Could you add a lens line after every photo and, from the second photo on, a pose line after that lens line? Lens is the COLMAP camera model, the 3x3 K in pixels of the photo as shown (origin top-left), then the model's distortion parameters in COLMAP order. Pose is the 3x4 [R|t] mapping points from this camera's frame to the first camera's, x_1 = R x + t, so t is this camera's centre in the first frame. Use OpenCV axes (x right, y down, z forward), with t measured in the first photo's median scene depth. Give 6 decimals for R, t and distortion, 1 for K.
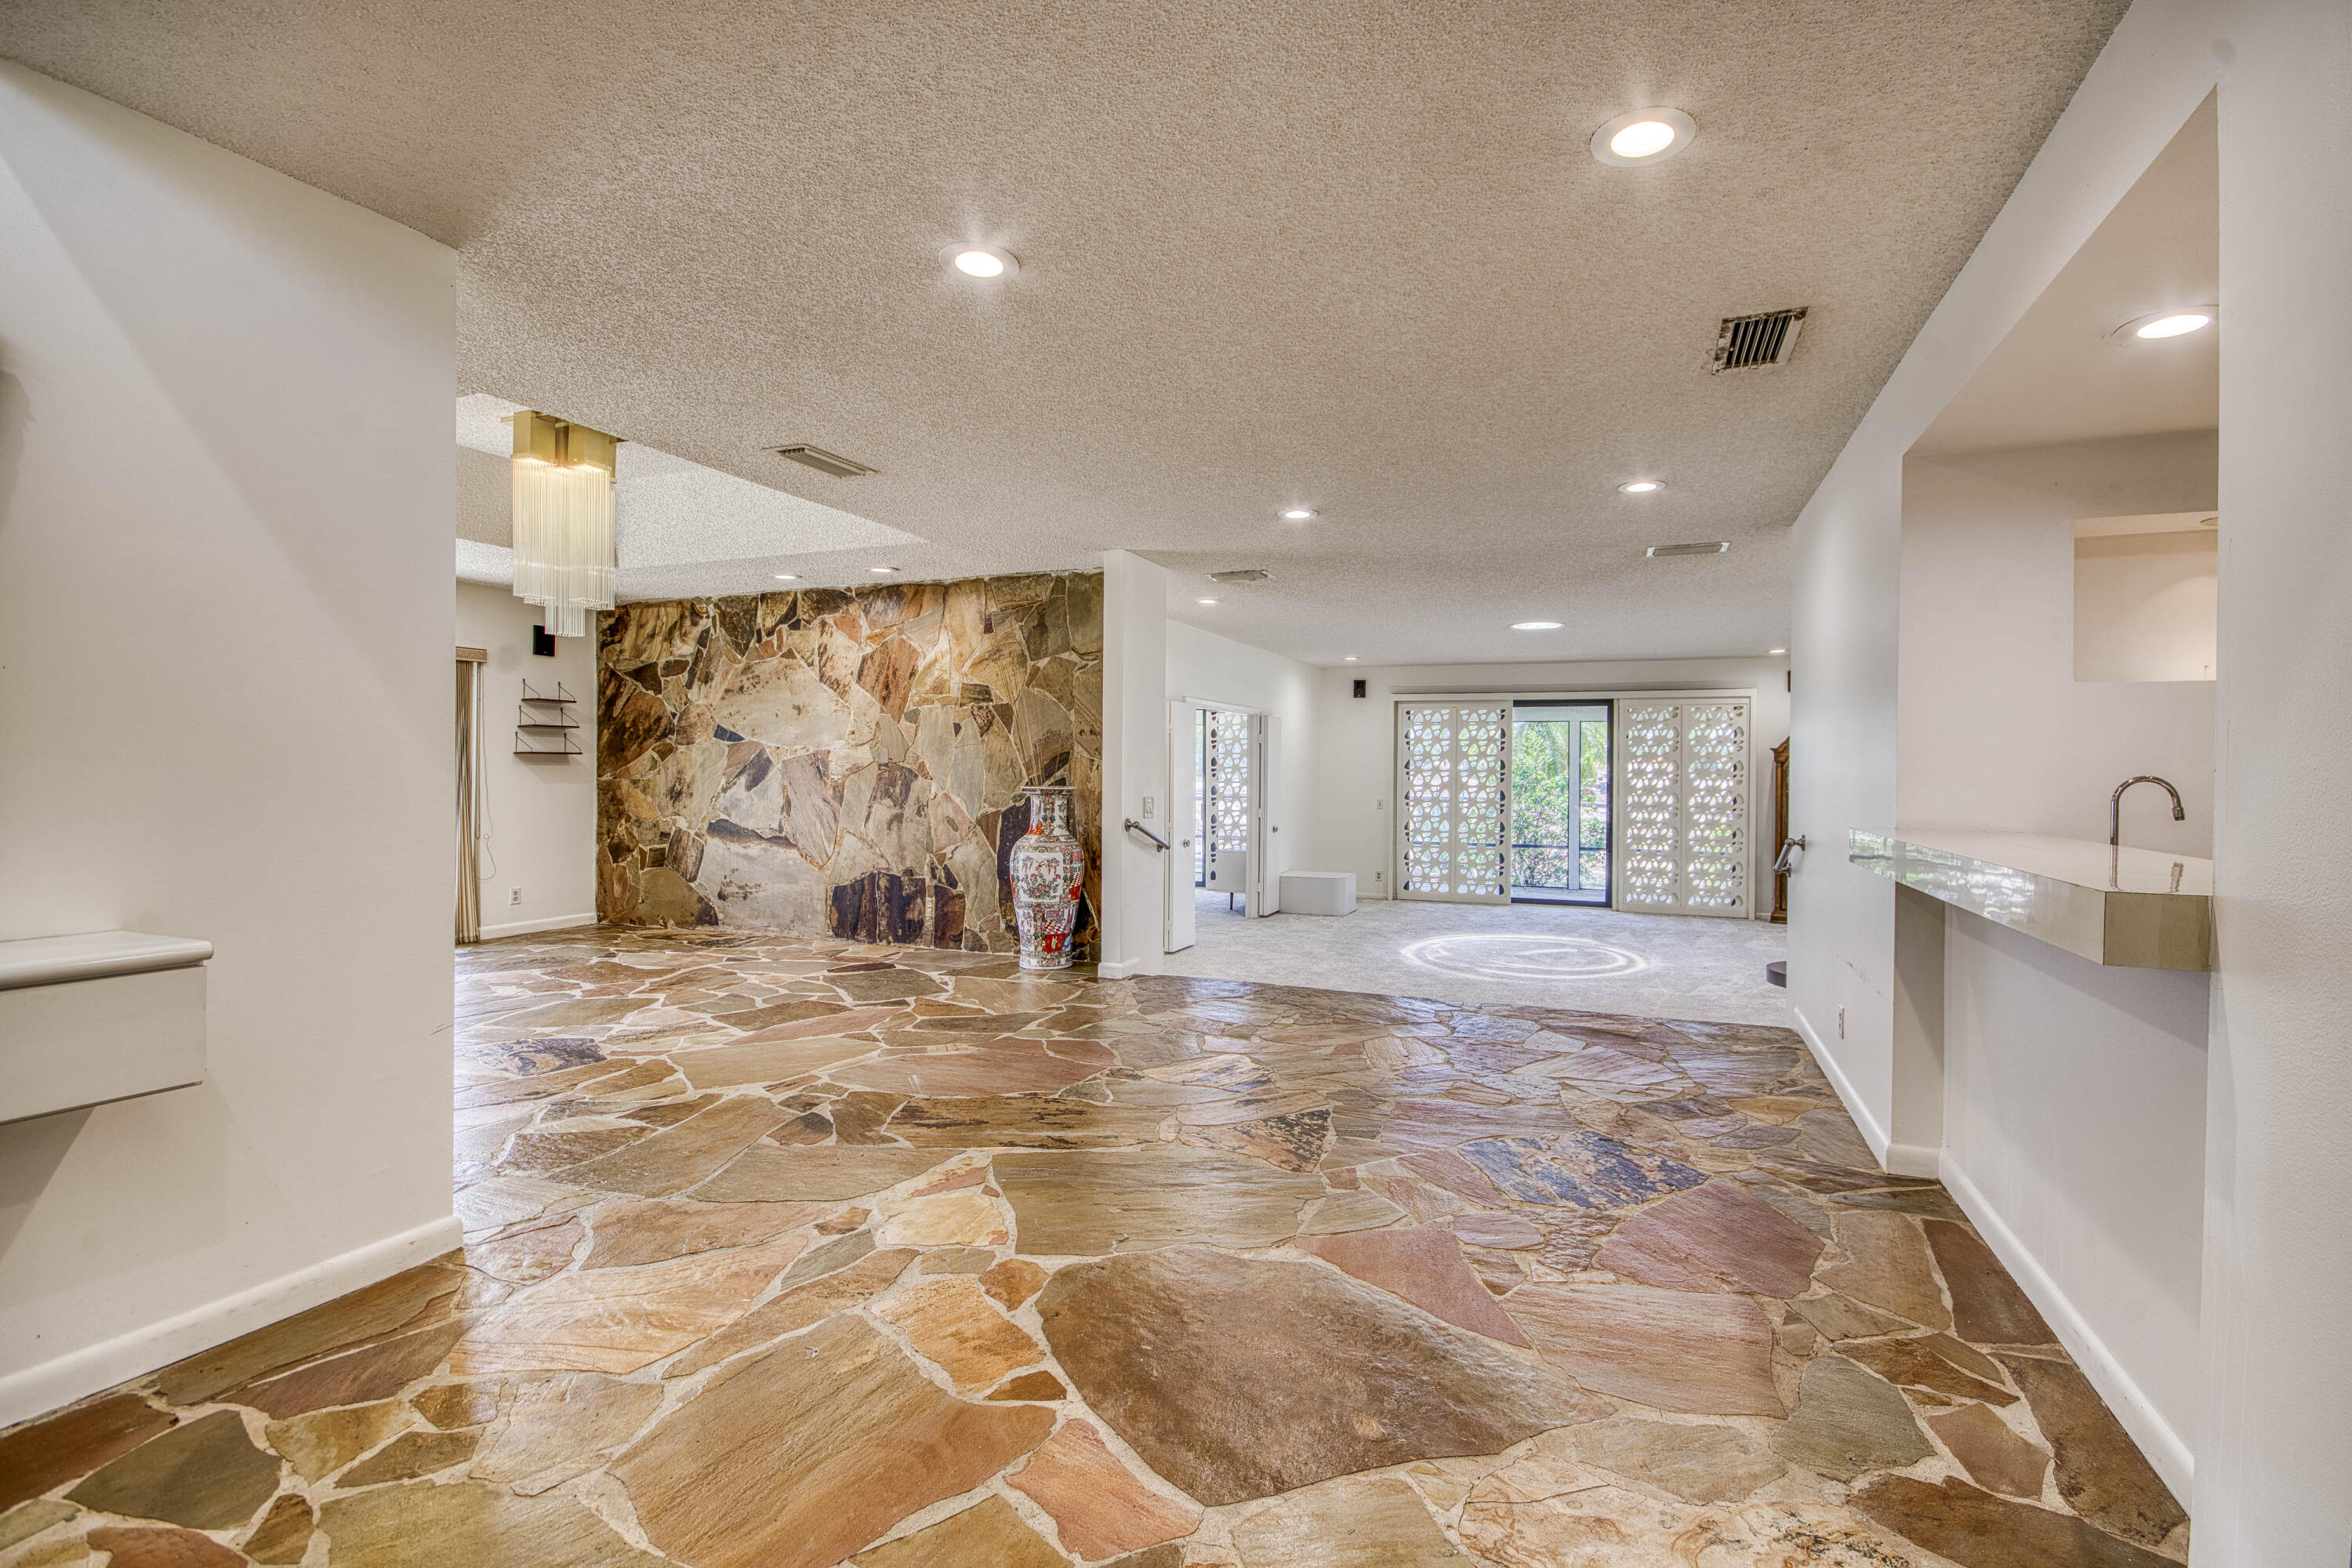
lens RADIAL K [[1044.9, 0, 1246.7], [0, 1044.9, 781.7], [0, 0, 1]] dist [-0.008675, -0.002845]
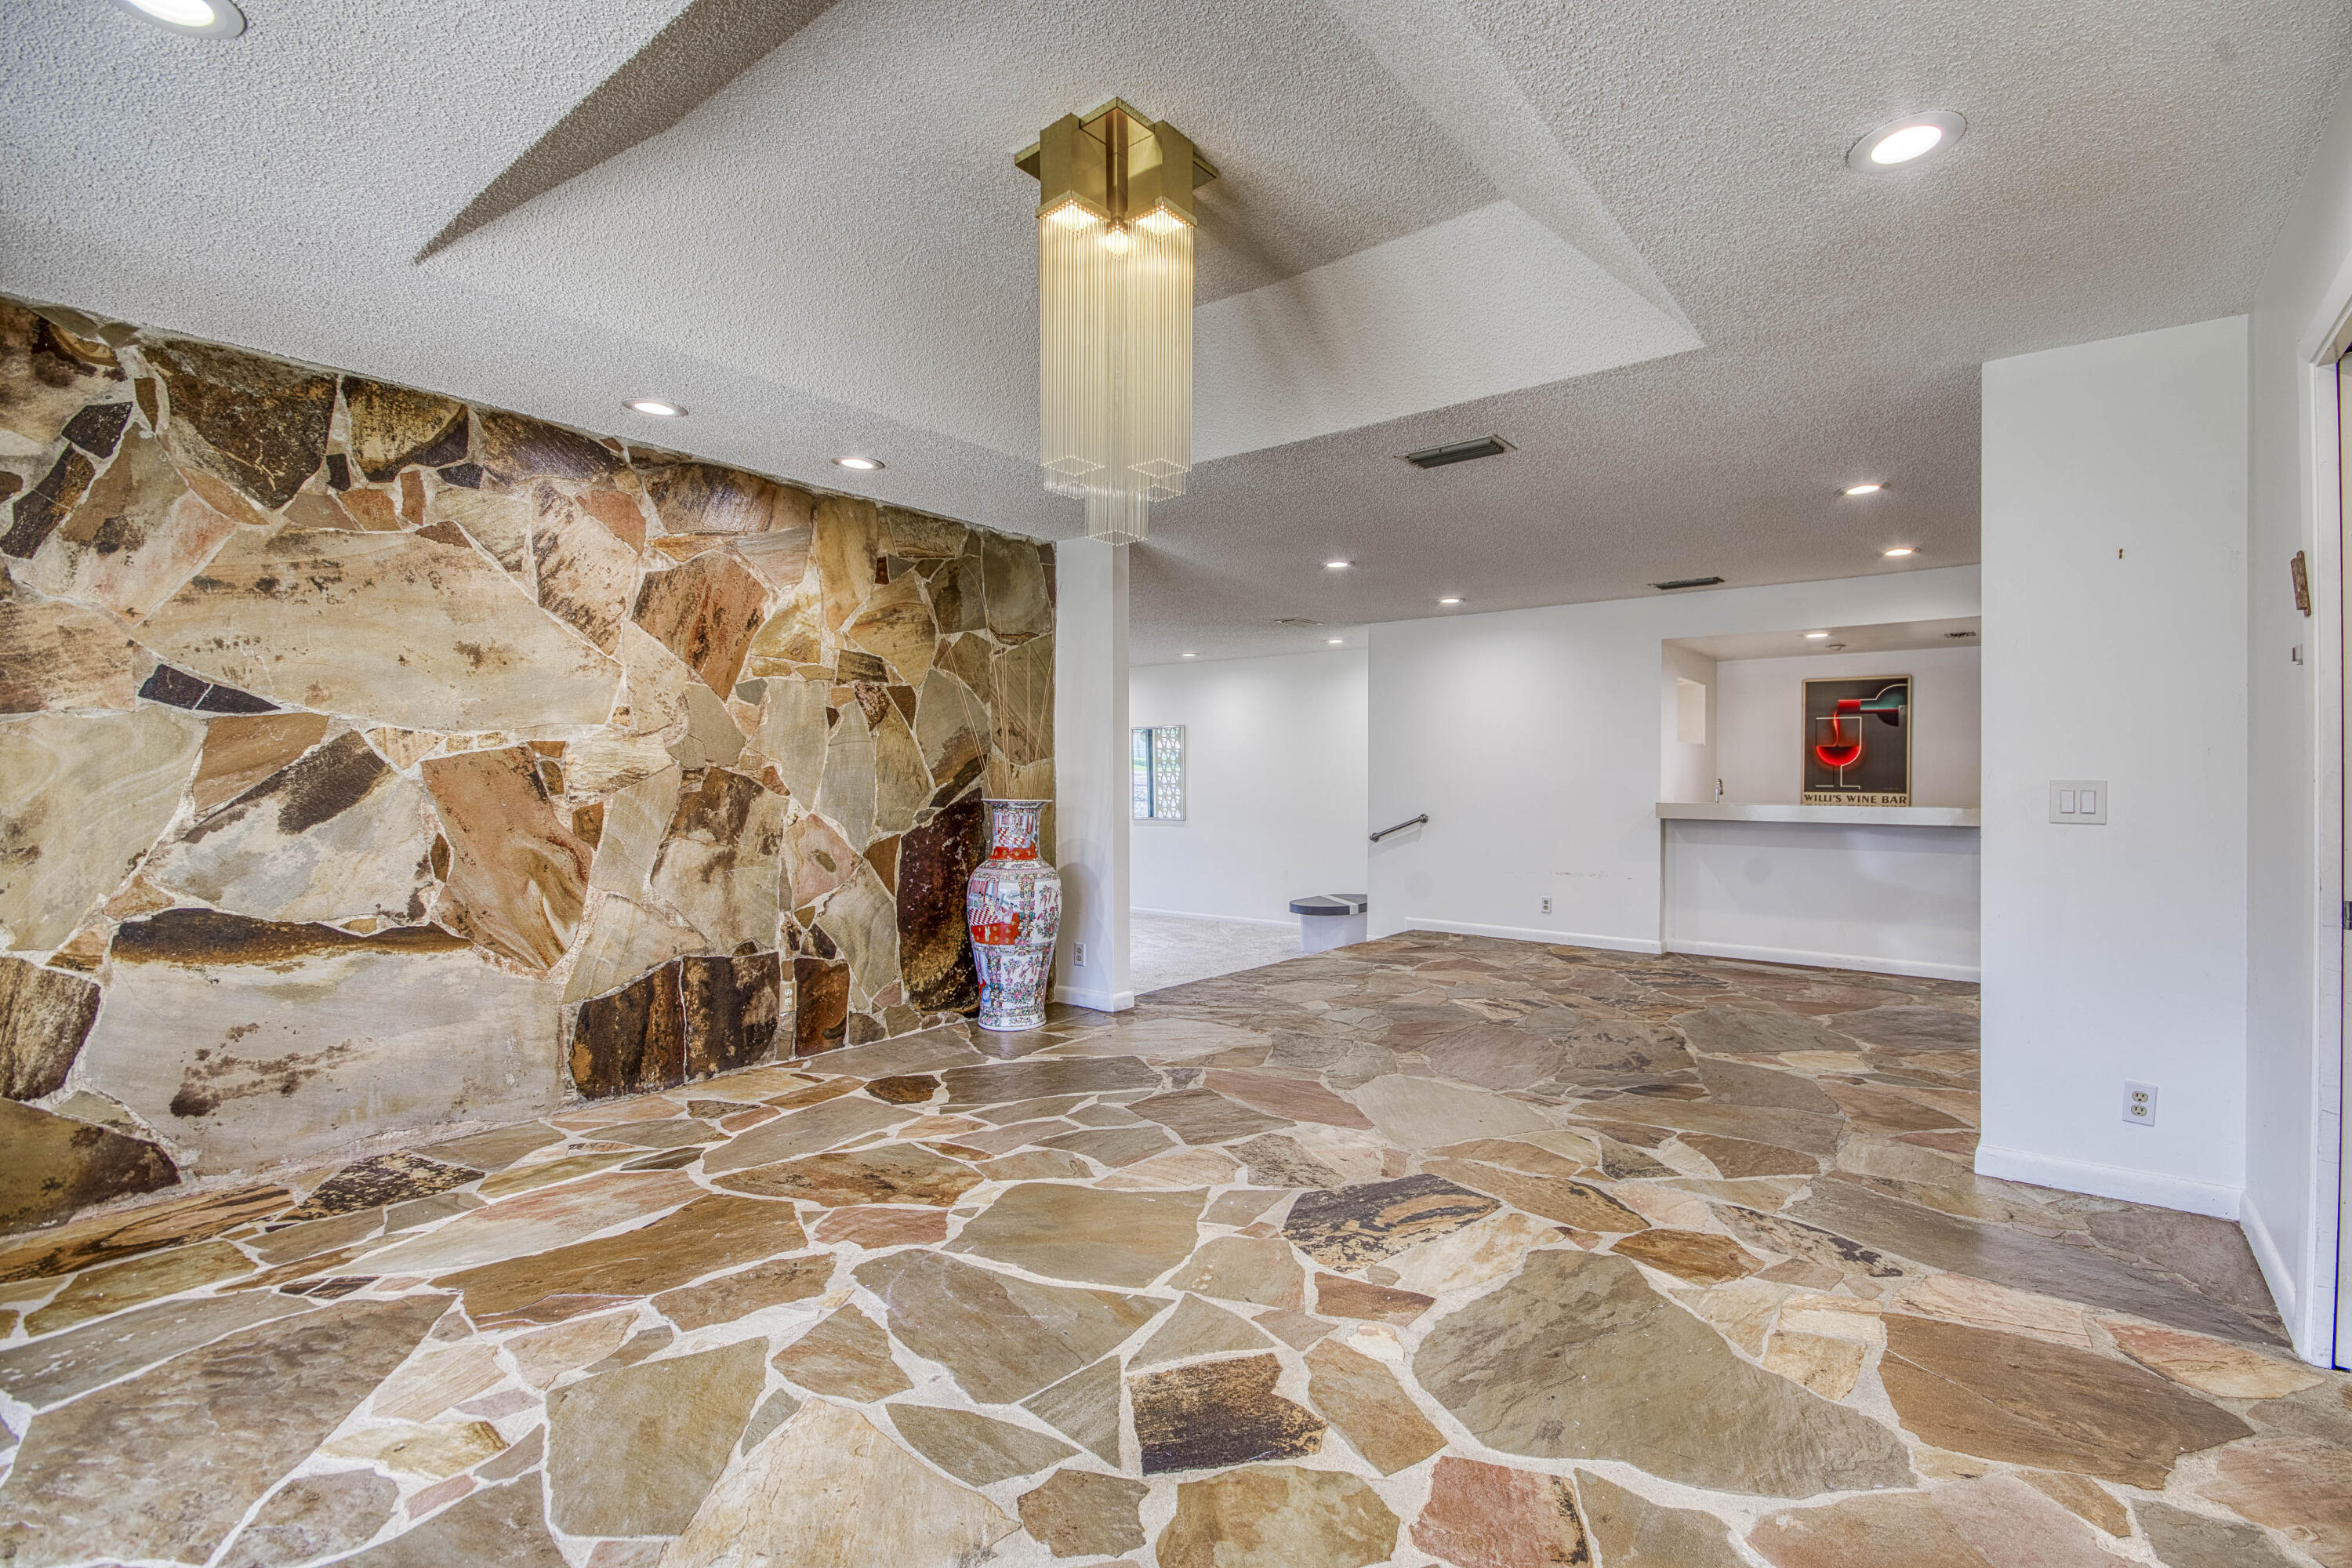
lens RADIAL K [[1044.9, 0, 1236.9], [0, 1044.9, 783.2], [0, 0, 1]] dist [-0.008675, -0.002845]
pose [[0.284705, -0.011677, 0.958544, -0.826251], [0.009277, 0.999913, 0.009425, -0.012128], [-0.958570, 0.006209, 0.284788, 0.555634]]
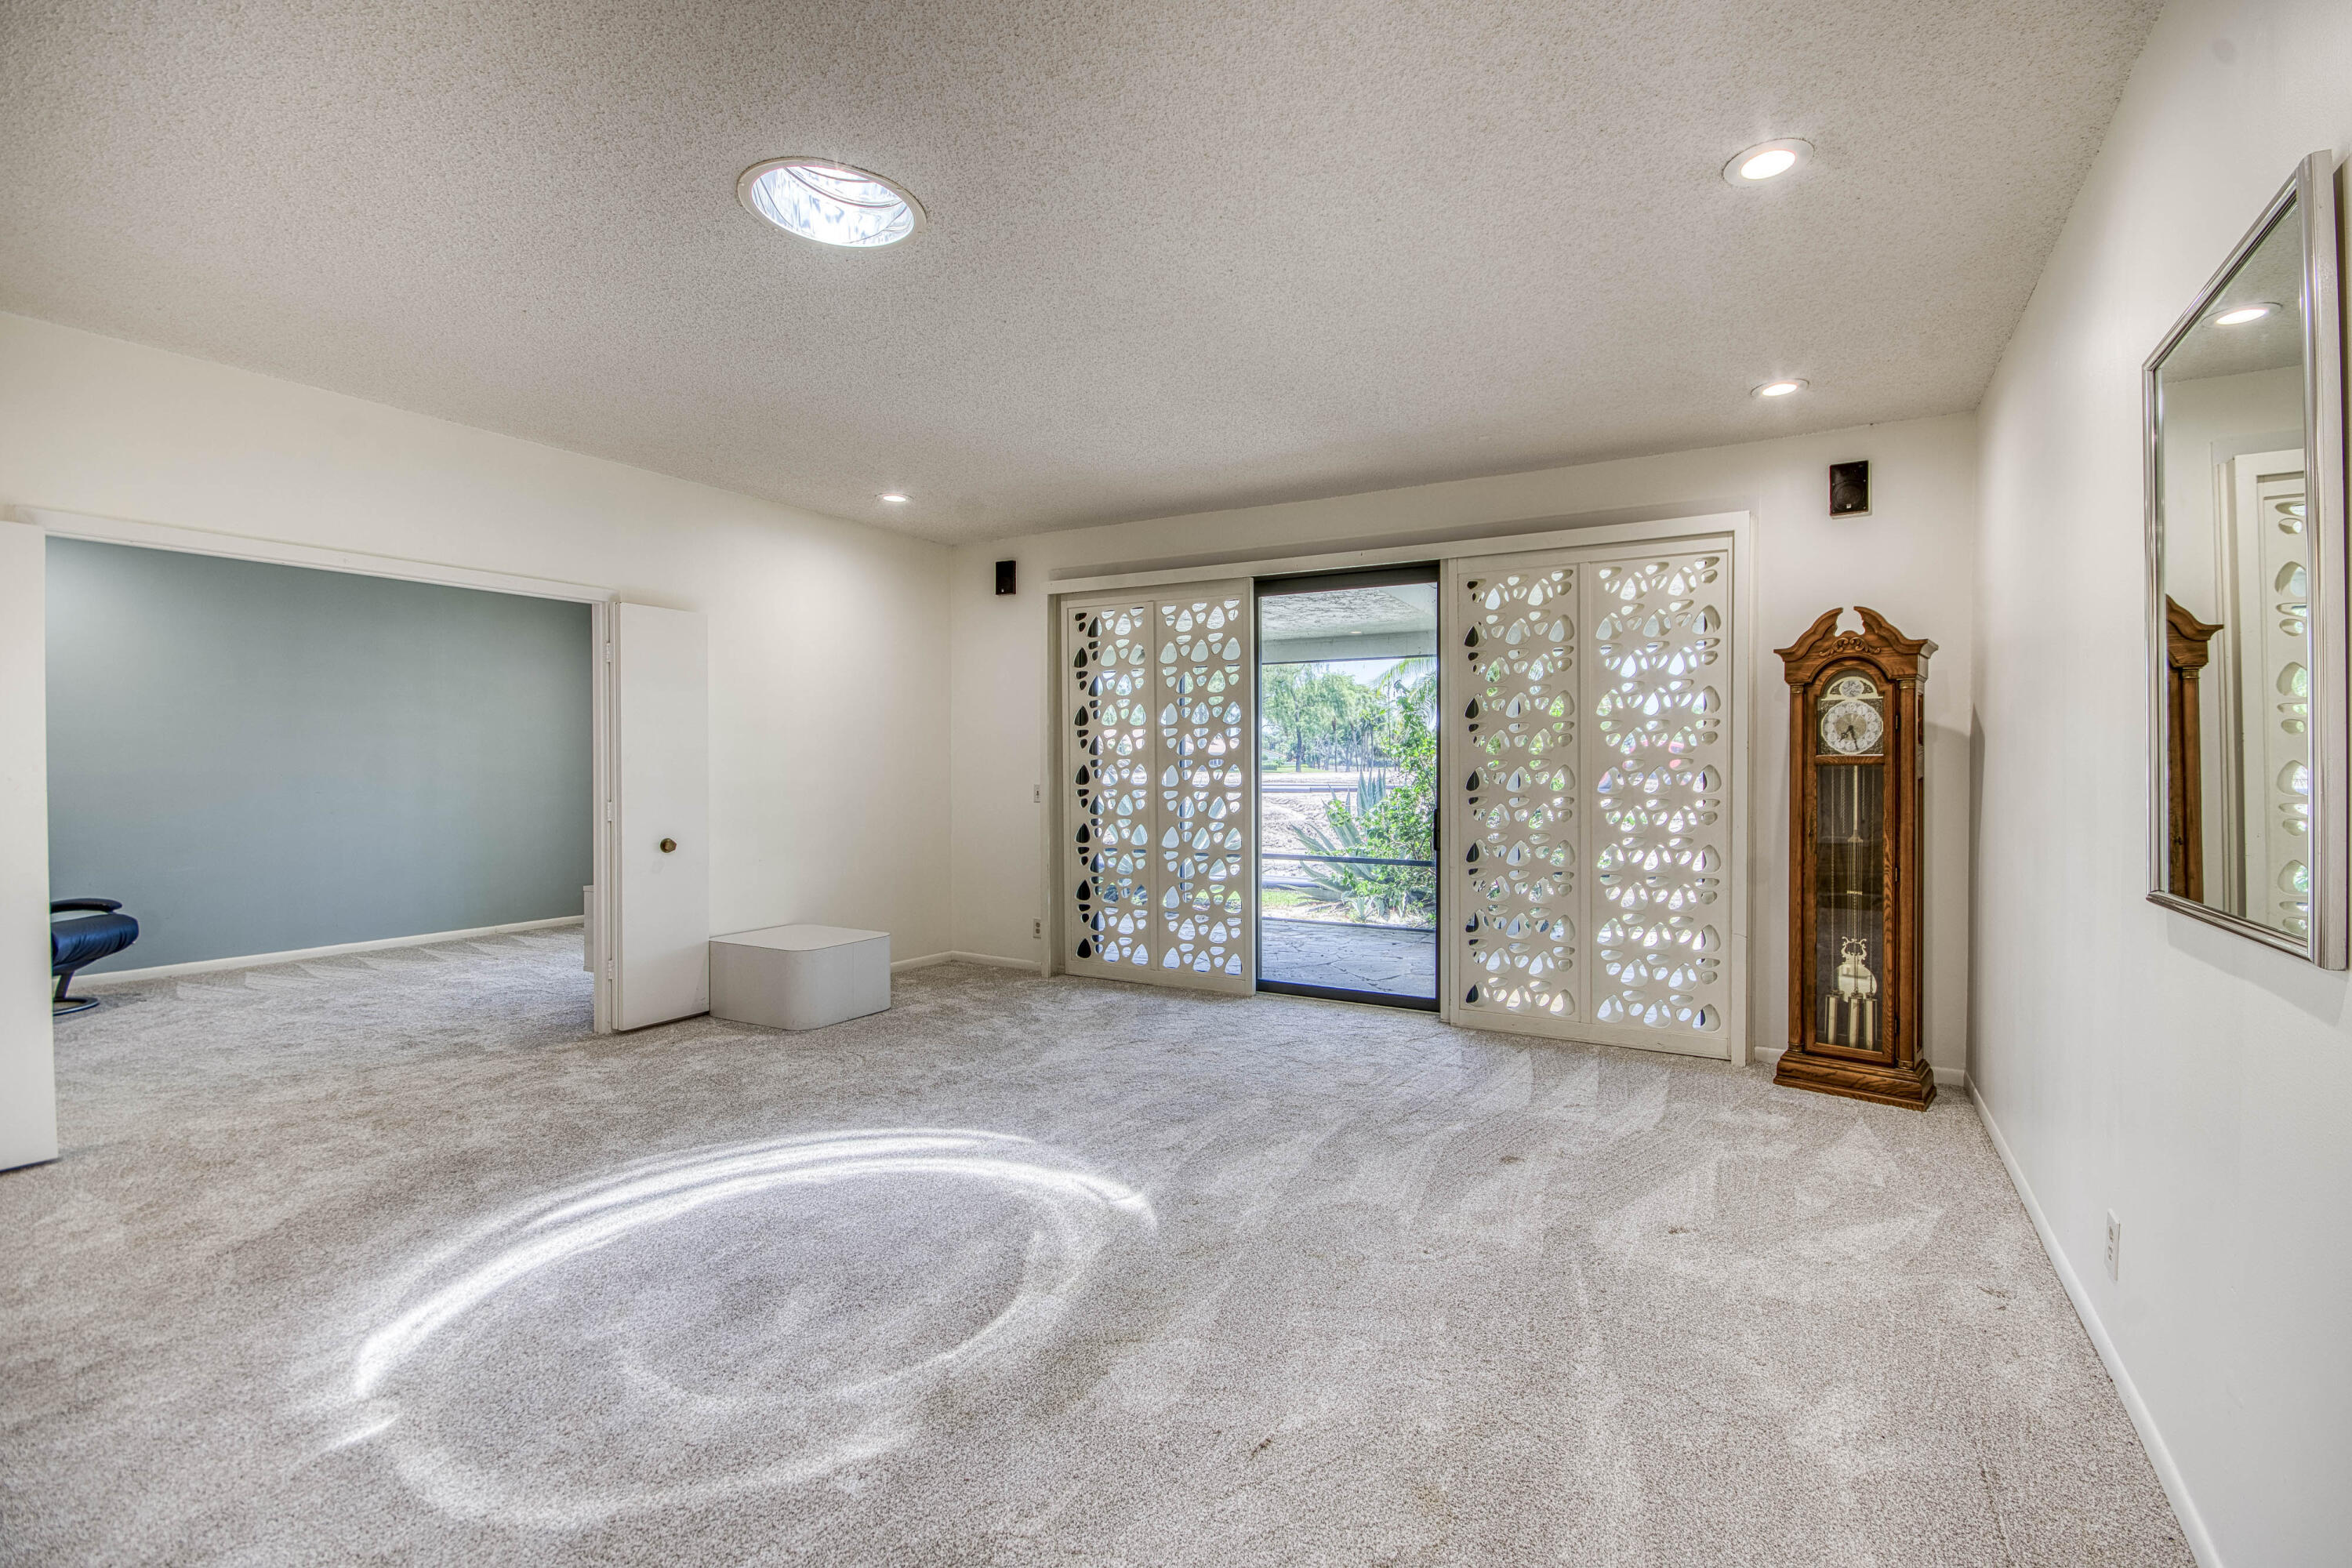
lens RADIAL K [[1044.9, 0, 1242.0], [0, 1044.9, 796.7], [0, 0, 1]] dist [-0.008675, -0.002845]
pose [[0.988622, -0.002816, -0.150394, 0.567788], [0.006643, 0.999667, 0.024951, 0.020597], [0.150273, -0.025666, 0.988311, 0.902749]]
